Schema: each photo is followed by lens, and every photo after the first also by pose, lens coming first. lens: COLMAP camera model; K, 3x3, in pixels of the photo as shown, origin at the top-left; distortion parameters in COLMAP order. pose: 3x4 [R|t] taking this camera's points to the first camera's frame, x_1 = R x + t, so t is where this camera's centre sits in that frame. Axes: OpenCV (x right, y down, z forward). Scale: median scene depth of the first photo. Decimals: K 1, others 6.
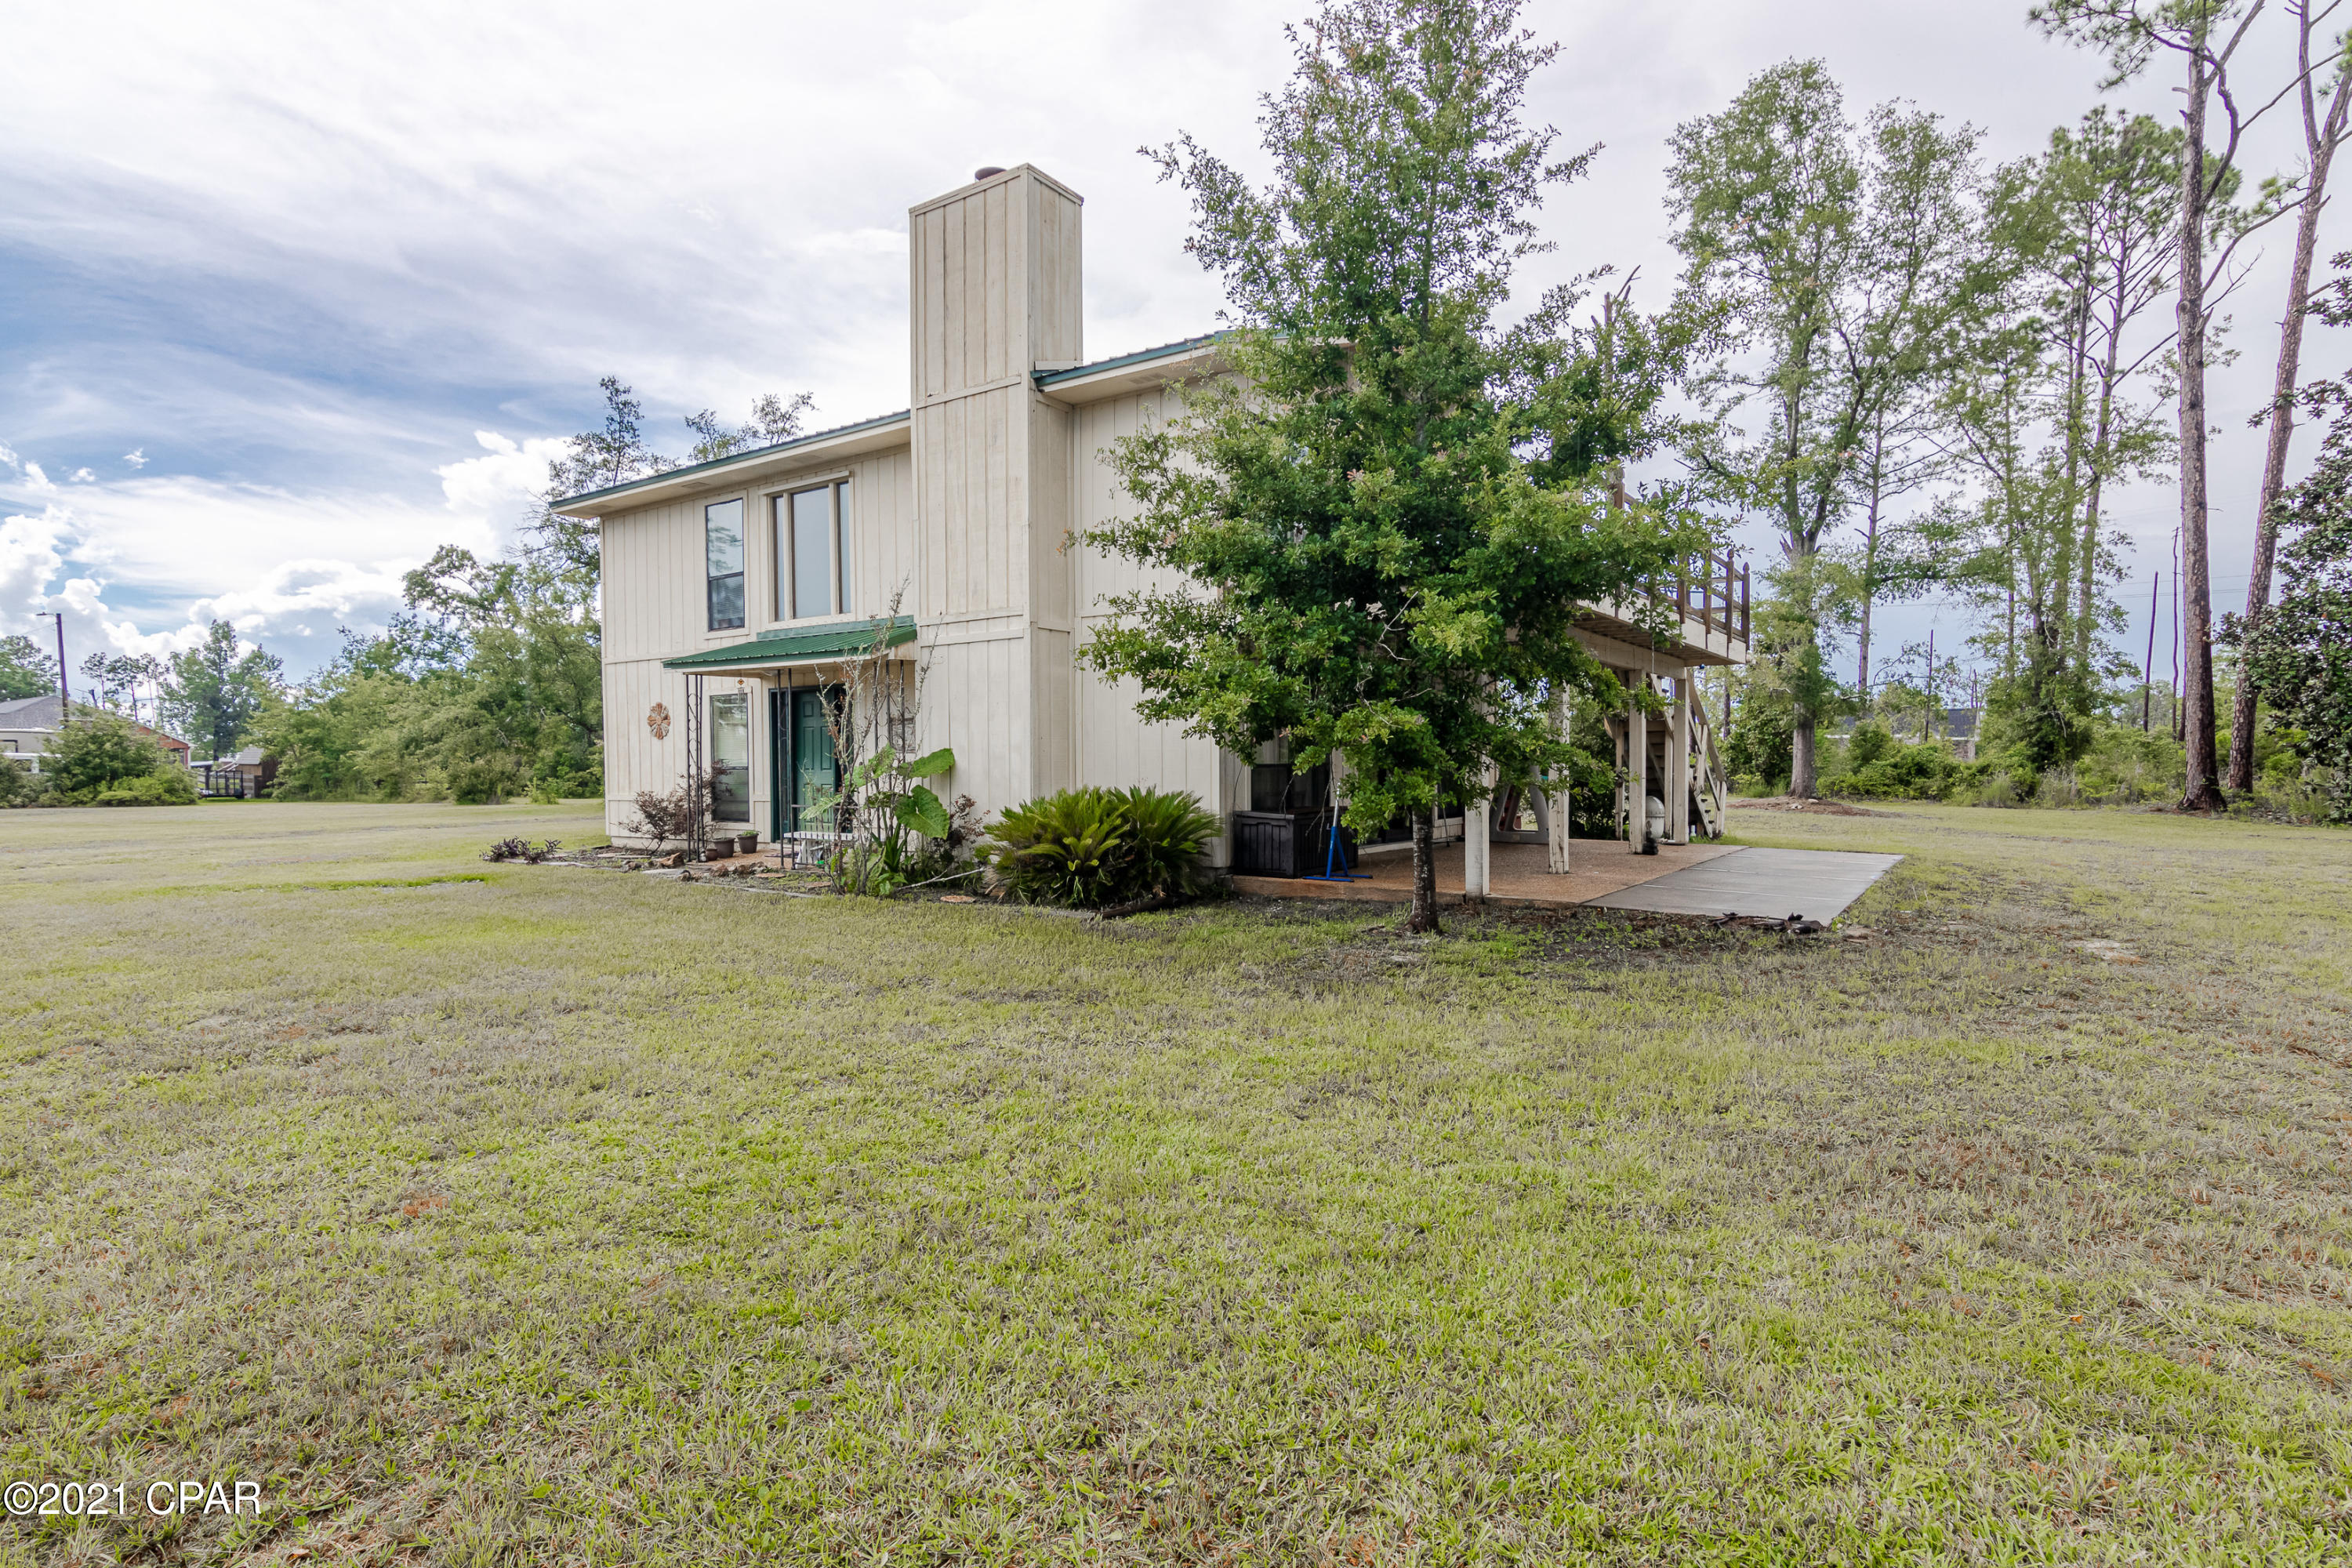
lens RADIAL K [[1197.5, 0, 1151.2], [0, 1197.5, 787.8], [0, 0, 1]] dist [-0.001161, 0.000663]
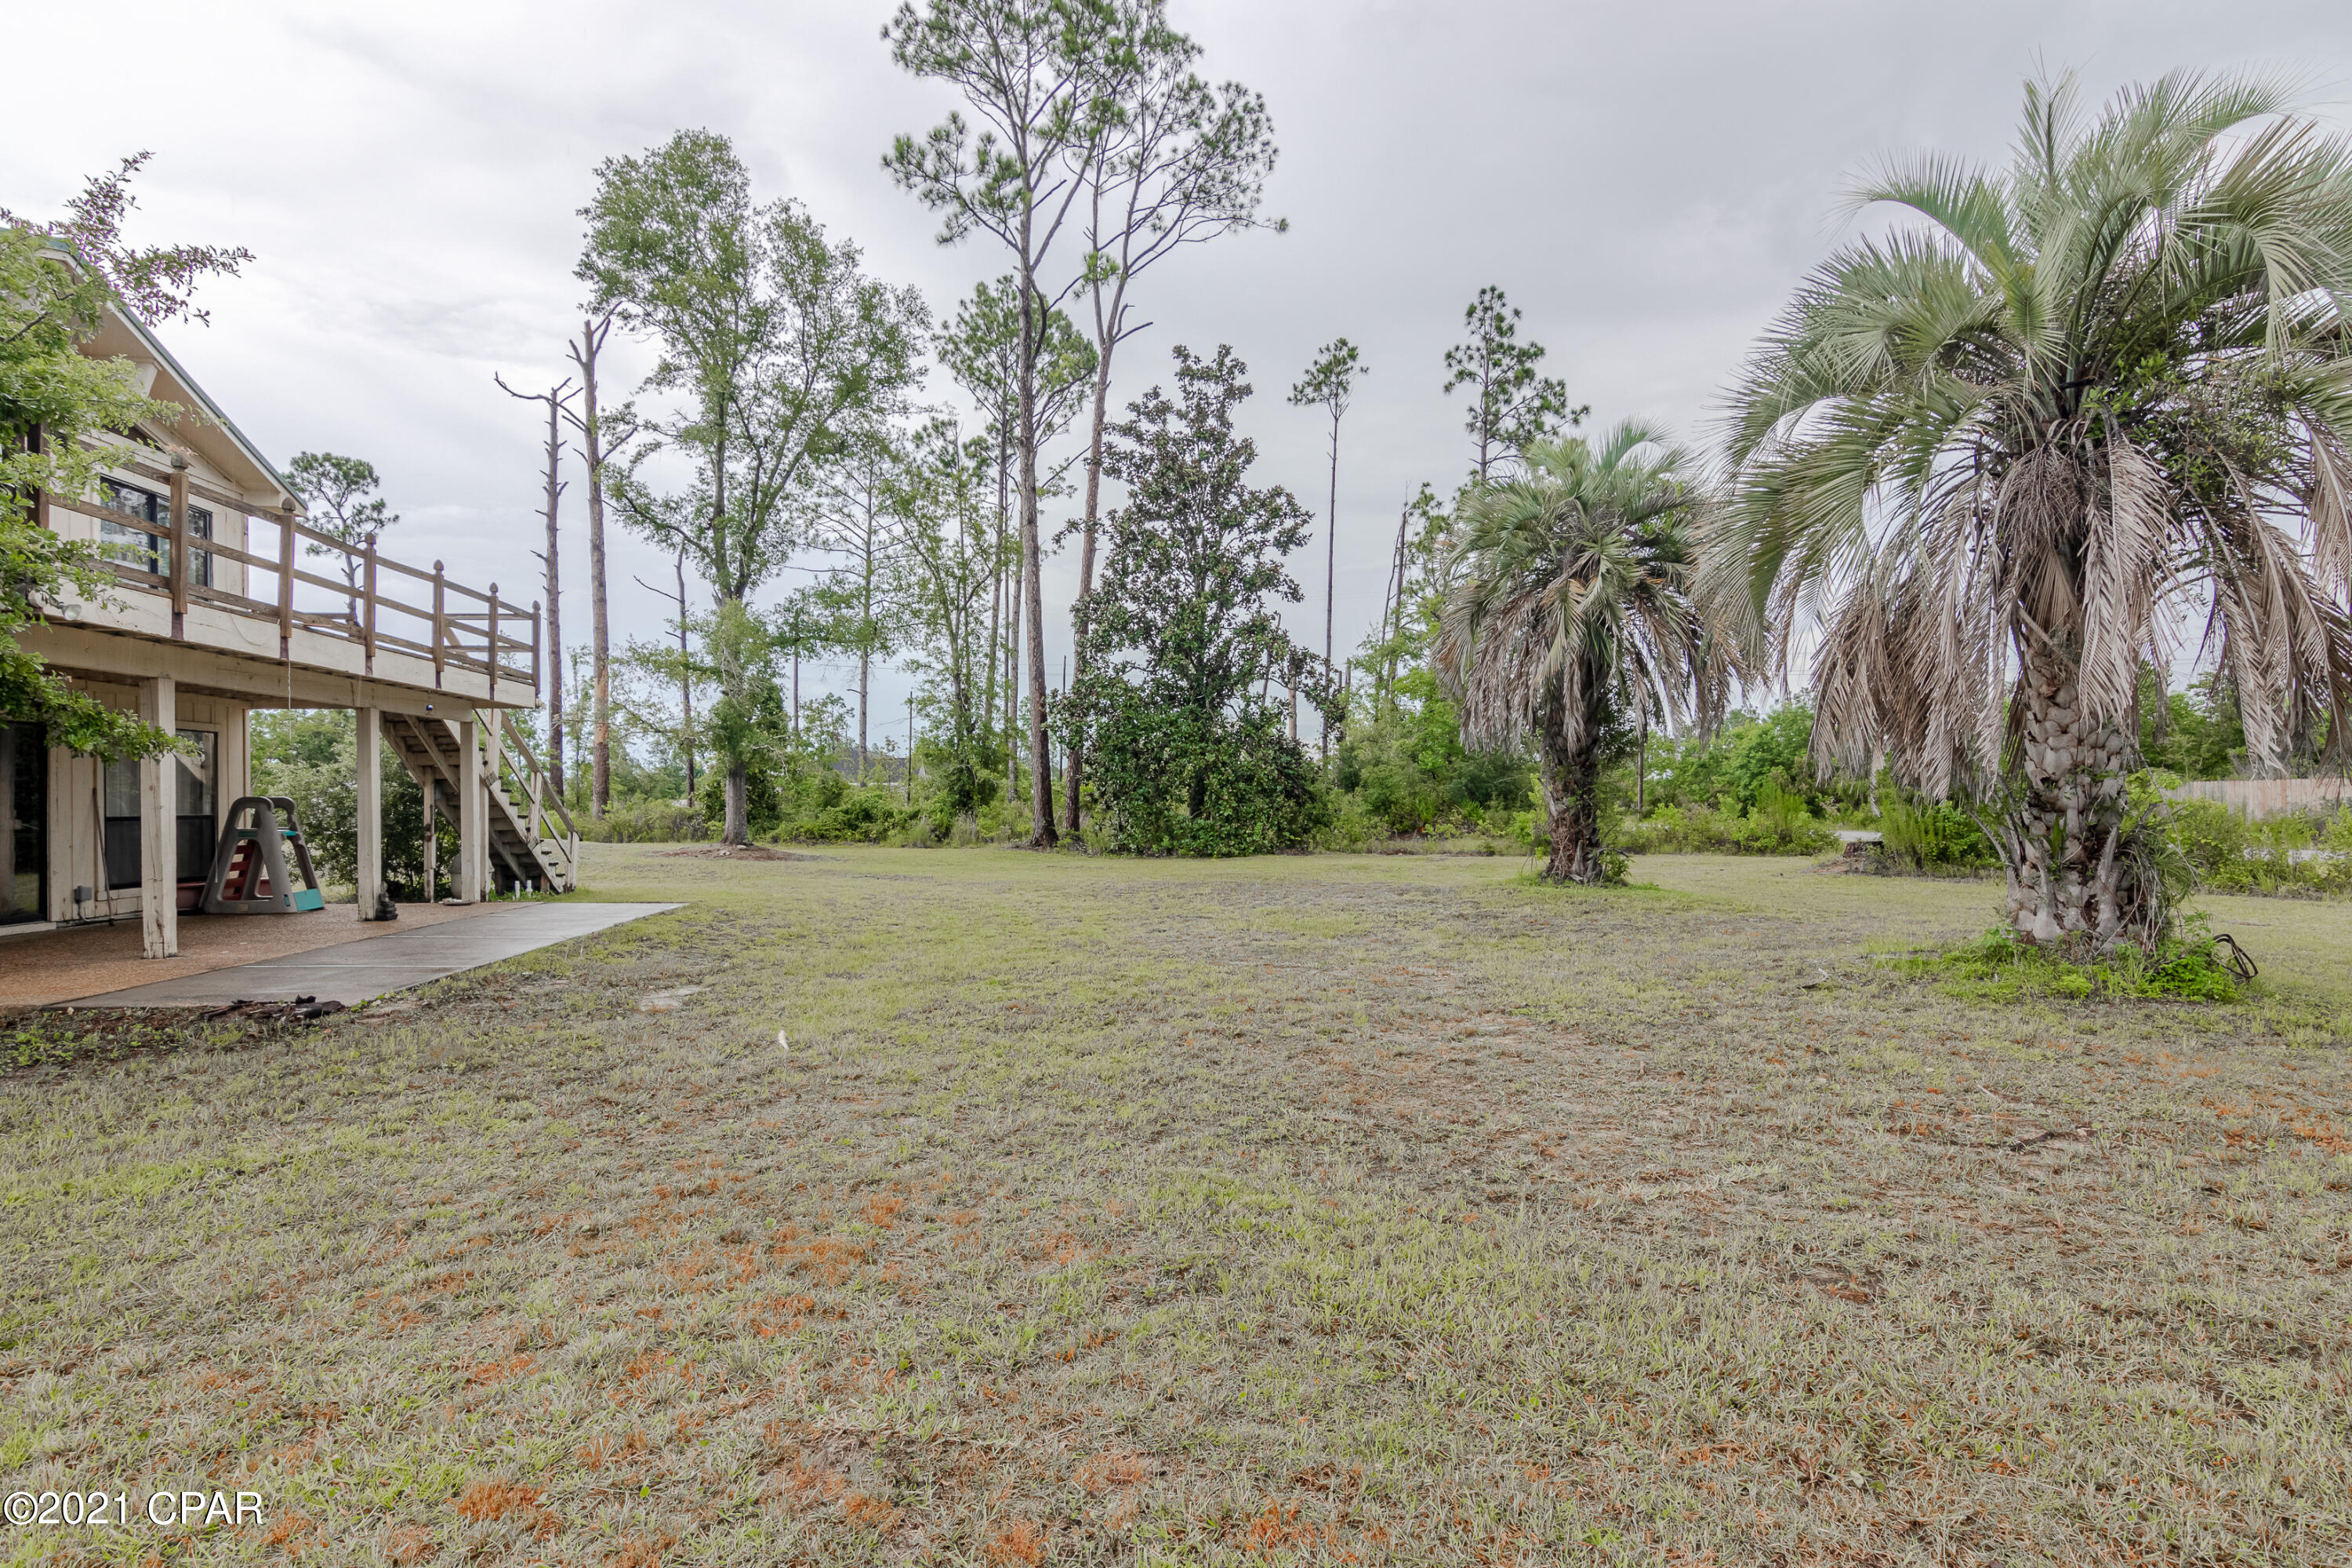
lens RADIAL K [[1203.0, 0, 1158.6], [0, 1203.0, 787.9], [0, 0, 1]] dist [0.001888, 0.001360]
pose [[0.746117, 0.004094, 0.665802, 0.137783], [0.021573, 0.999307, -0.030320, -0.000980], [-0.665465, 0.036985, 0.745512, -0.014862]]
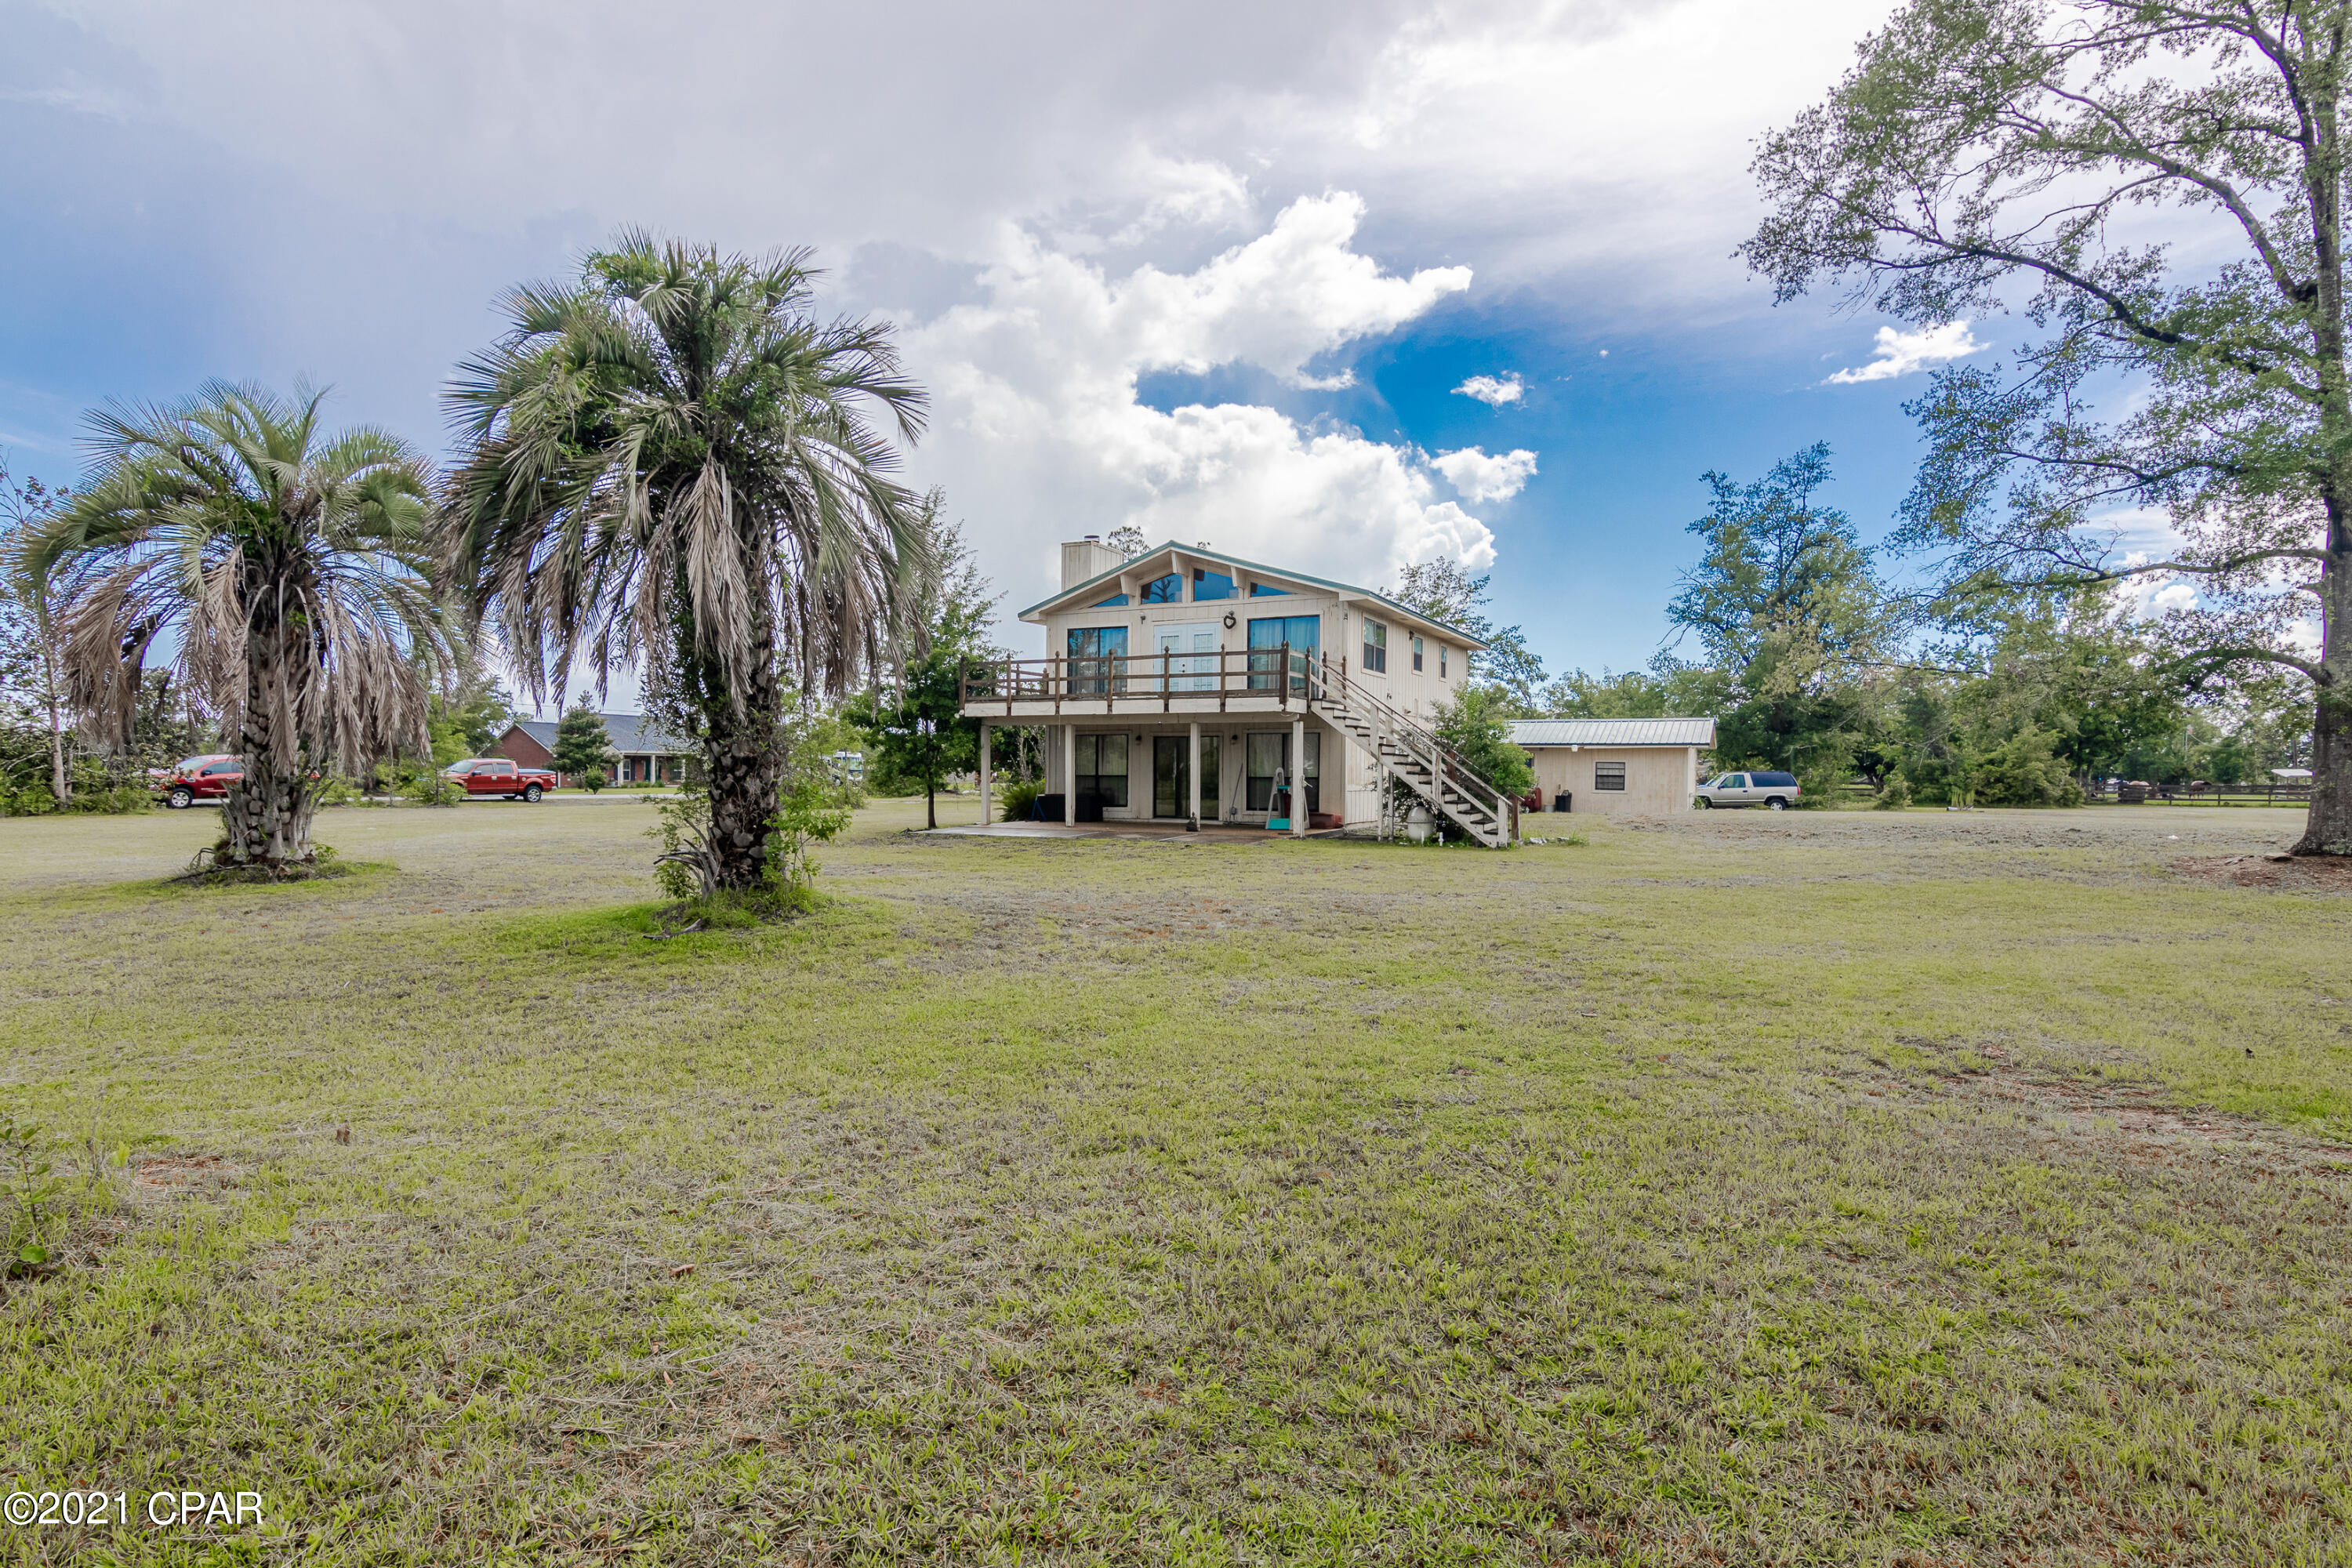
lens RADIAL K [[1190.8, 0, 1162.9], [0, 1190.8, 792.9], [0, 0, 1]] dist [-0.000425, -0.000578]
pose [[0.151390, 0.023994, -0.988183, 1.111704], [-0.028405, 0.999398, 0.019915, -0.016758], [0.988066, 0.025054, 0.151981, 0.373538]]
